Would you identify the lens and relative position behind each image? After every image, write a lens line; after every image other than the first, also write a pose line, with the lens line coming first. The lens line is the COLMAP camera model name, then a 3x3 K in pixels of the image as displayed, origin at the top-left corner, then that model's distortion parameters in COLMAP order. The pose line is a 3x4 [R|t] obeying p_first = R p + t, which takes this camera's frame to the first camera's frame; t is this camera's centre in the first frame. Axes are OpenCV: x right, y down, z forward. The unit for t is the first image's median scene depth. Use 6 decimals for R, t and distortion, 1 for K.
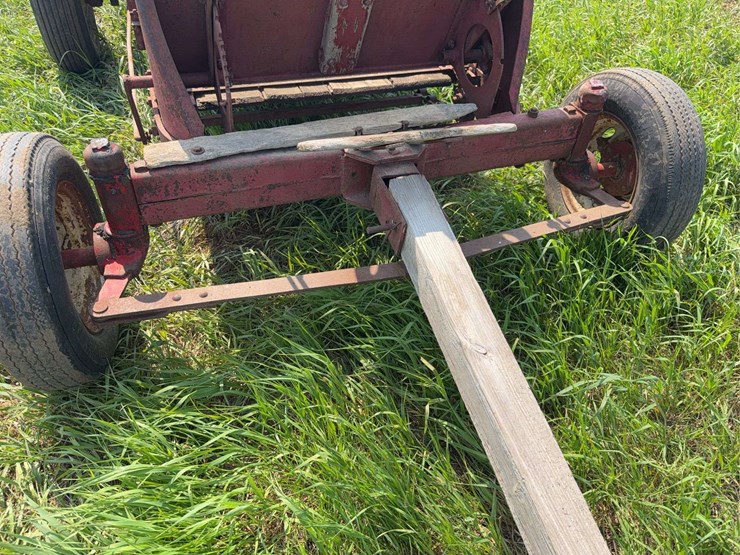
lens RADIAL K [[529.7, 0, 370.0], [0, 529.7, 277.5], [0, 0, 1]] dist [0.043141, -0.069217]
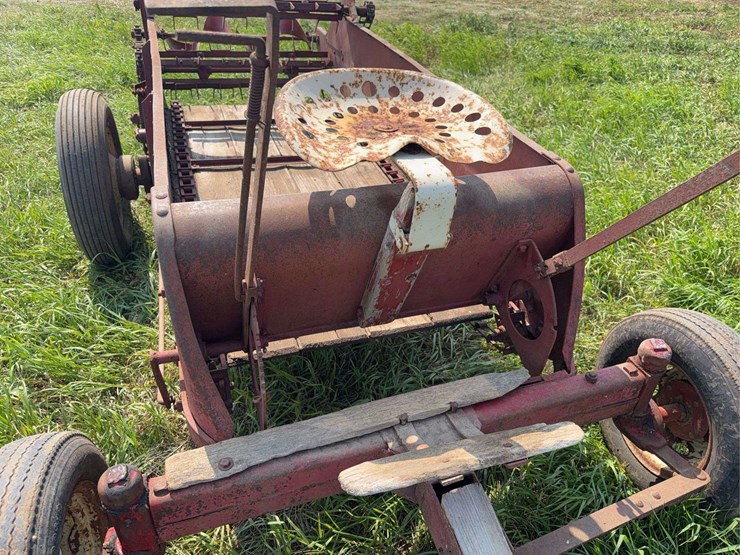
lens RADIAL K [[529.7, 0, 370.0], [0, 529.7, 277.5], [0, 0, 1]] dist [0.043141, -0.069217]
pose [[0.999506, 0.000242, -0.031417, -0.045413], [-0.005960, 0.983278, -0.182014, -0.319508], [0.030847, 0.182111, 0.982794, 0.062935]]
